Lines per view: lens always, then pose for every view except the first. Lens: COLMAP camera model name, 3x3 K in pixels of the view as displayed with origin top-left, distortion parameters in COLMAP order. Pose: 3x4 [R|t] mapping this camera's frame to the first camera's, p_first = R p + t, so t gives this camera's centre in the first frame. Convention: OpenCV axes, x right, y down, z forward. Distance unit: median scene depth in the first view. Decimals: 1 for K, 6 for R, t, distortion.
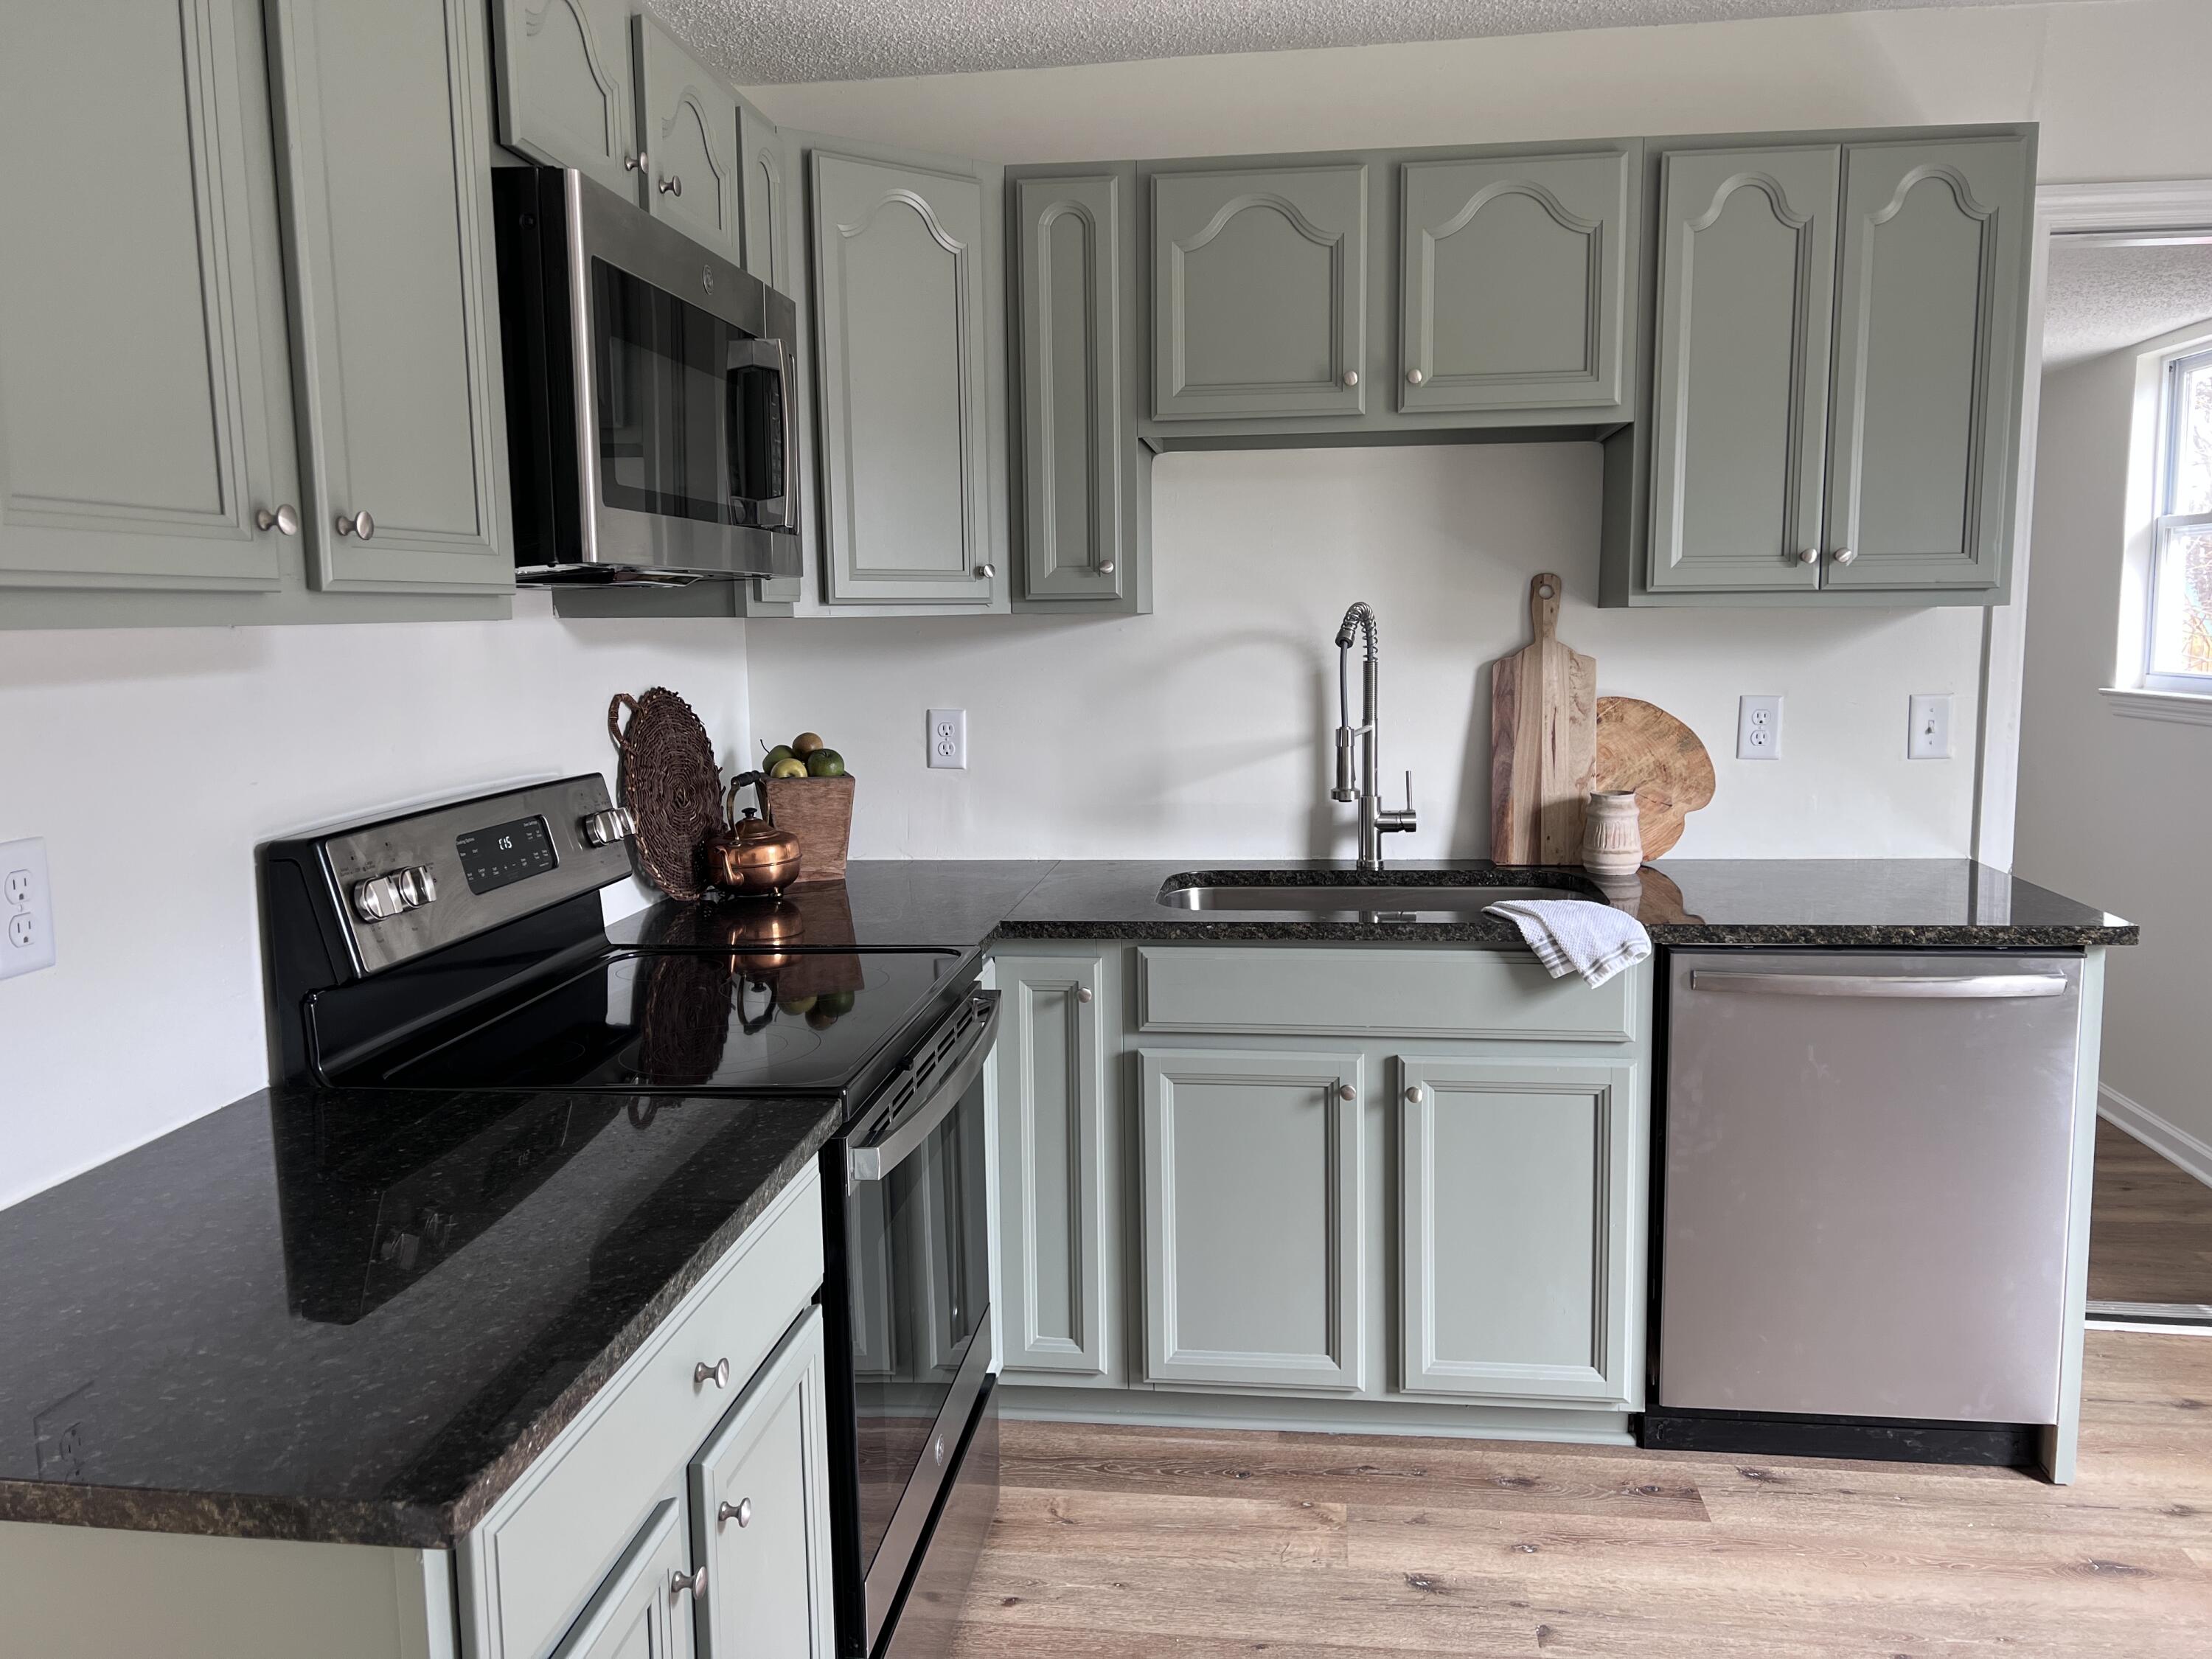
lens RADIAL K [[1656.9, 0, 1104.6], [0, 1656.9, 821.7], [0, 0, 1]] dist [0.051165, -0.055140]
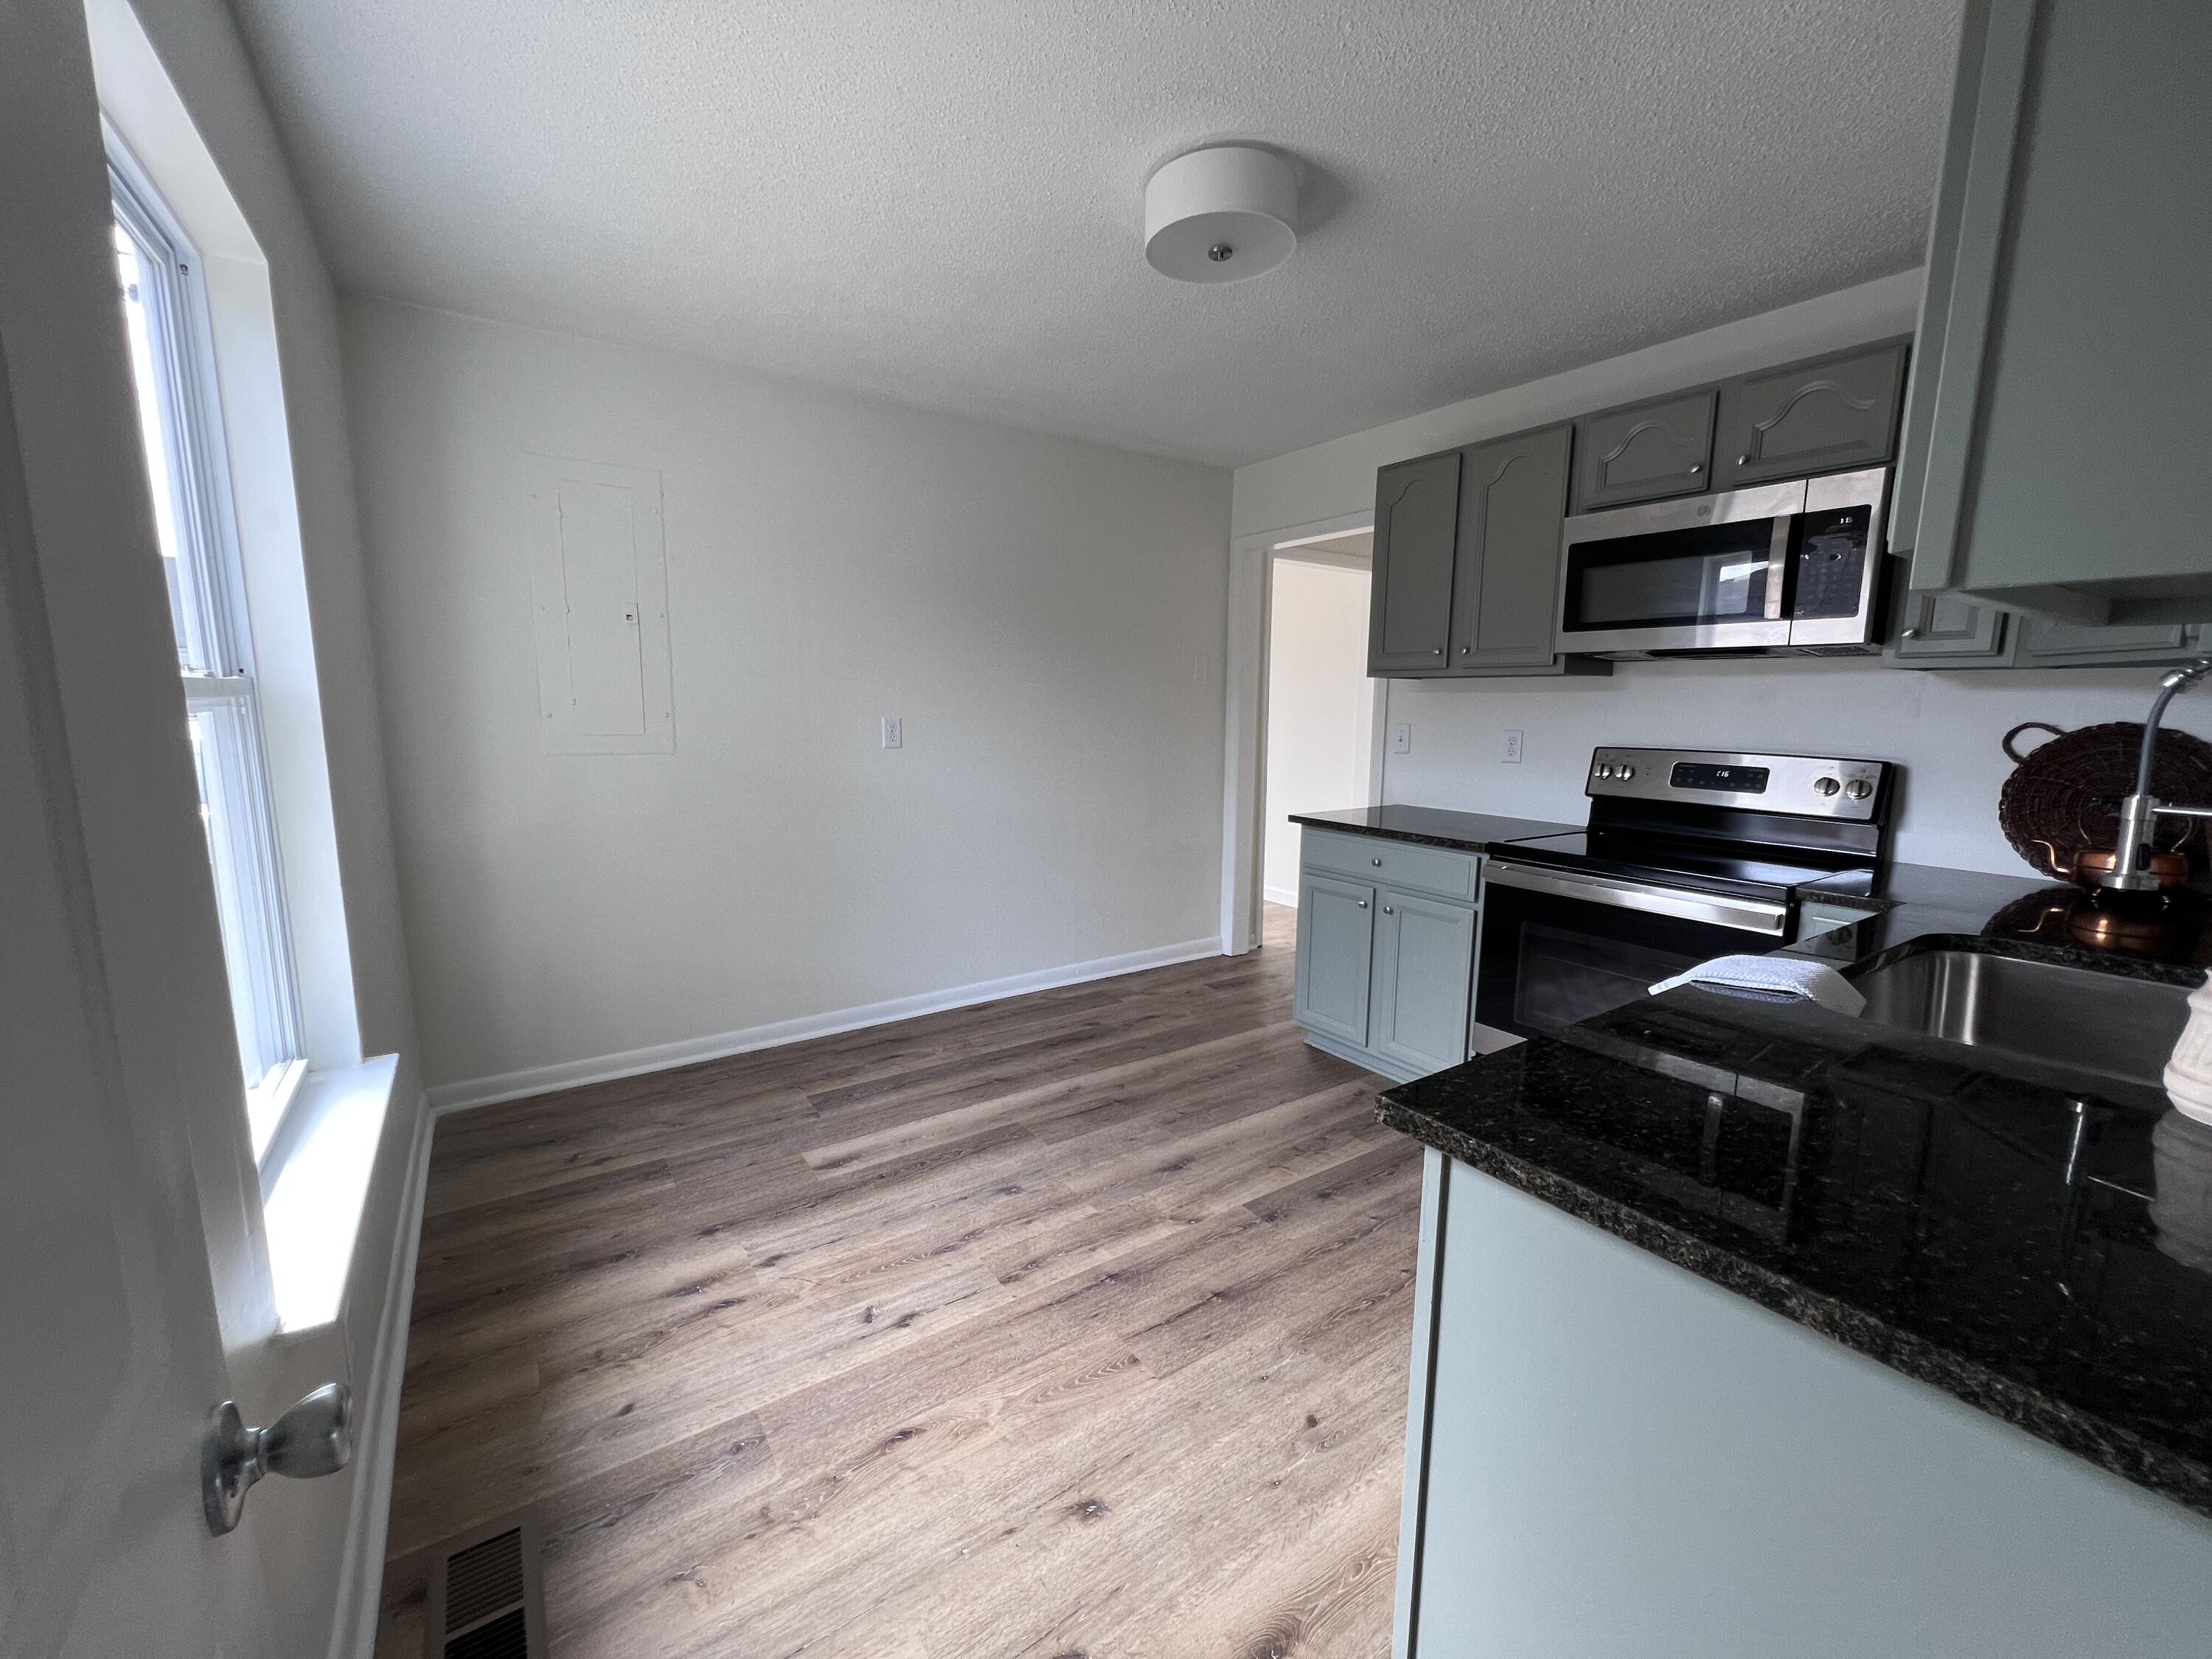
lens RADIAL K [[883.3, 0, 1091.8], [0, 883.3, 835.0], [0, 0, 1]] dist [0.002884, 0.001294]
pose [[-0.753987, 0.107126, -0.648096, 0.831662], [-0.082551, 0.963338, 0.255273, -0.110879], [0.651682, 0.245974, -0.717501, 1.035138]]
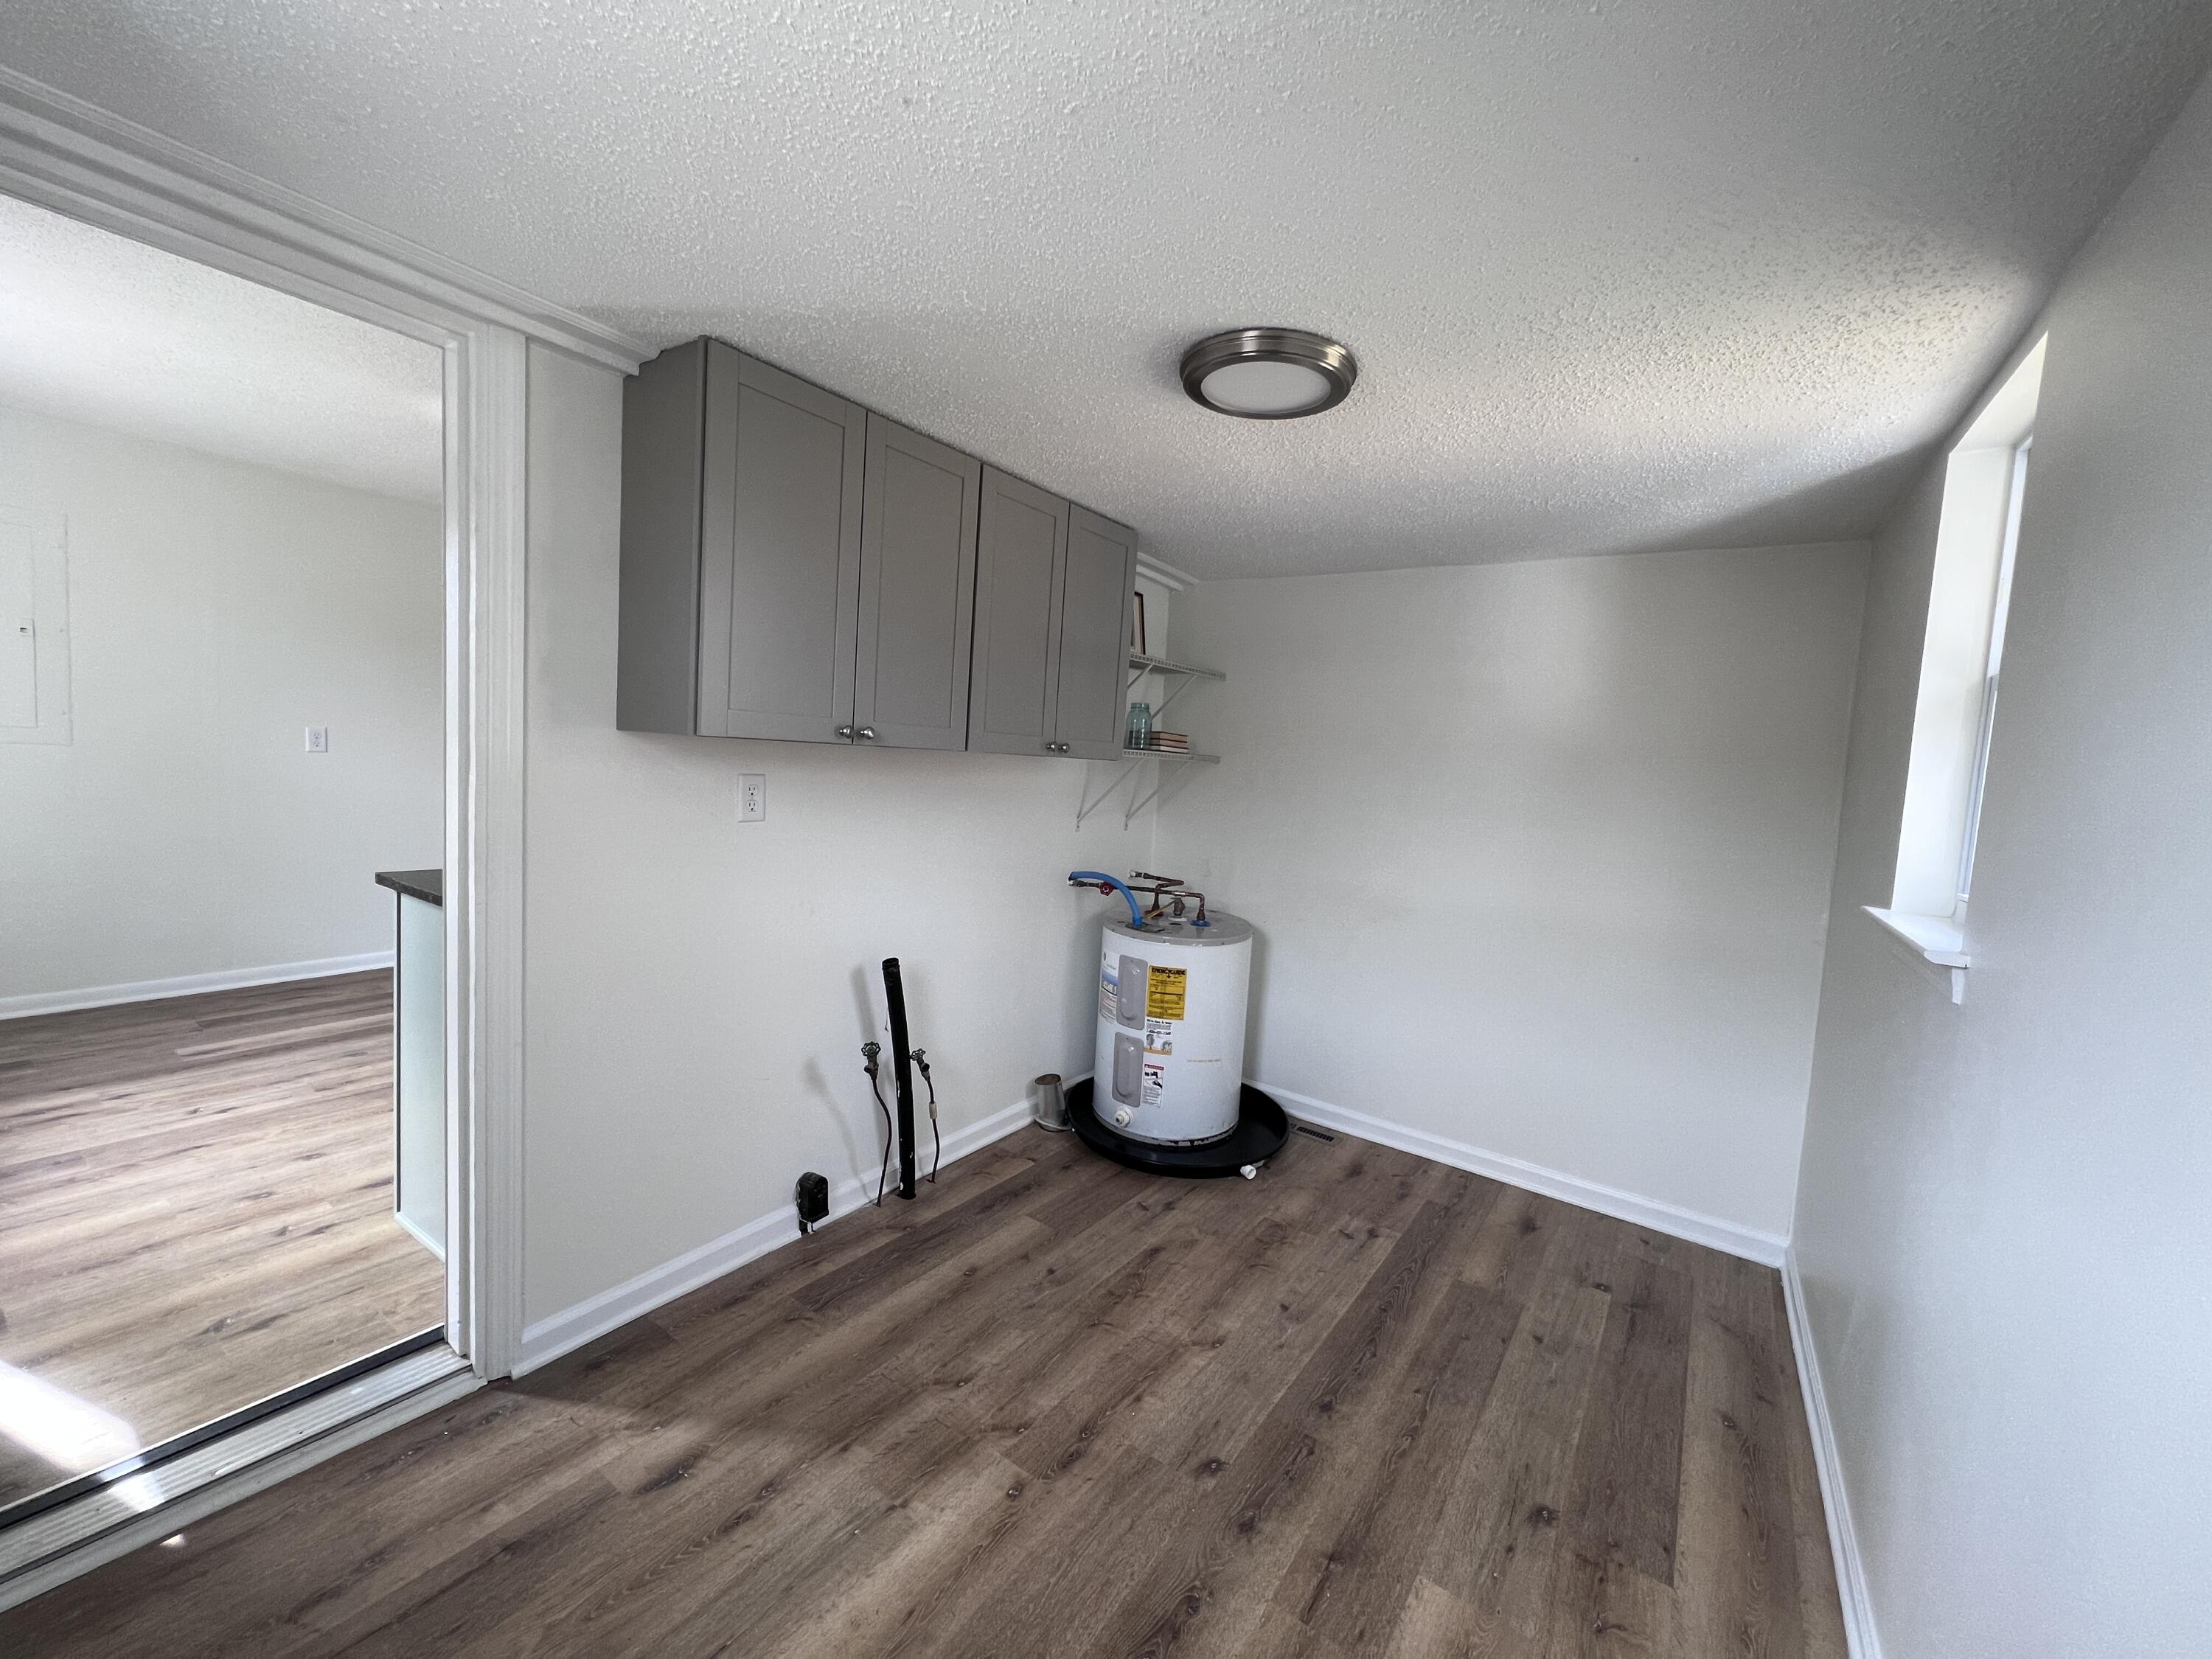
lens RADIAL K [[883.3, 0, 1082.2], [0, 883.3, 830.2], [0, 0, 1]] dist [0.002884, 0.001294]
pose [[-0.472358, 0.061356, -0.879268, 0.961782], [-0.165311, 0.973705, 0.156754, -0.219475], [0.865765, 0.219397, -0.449795, 1.822391]]
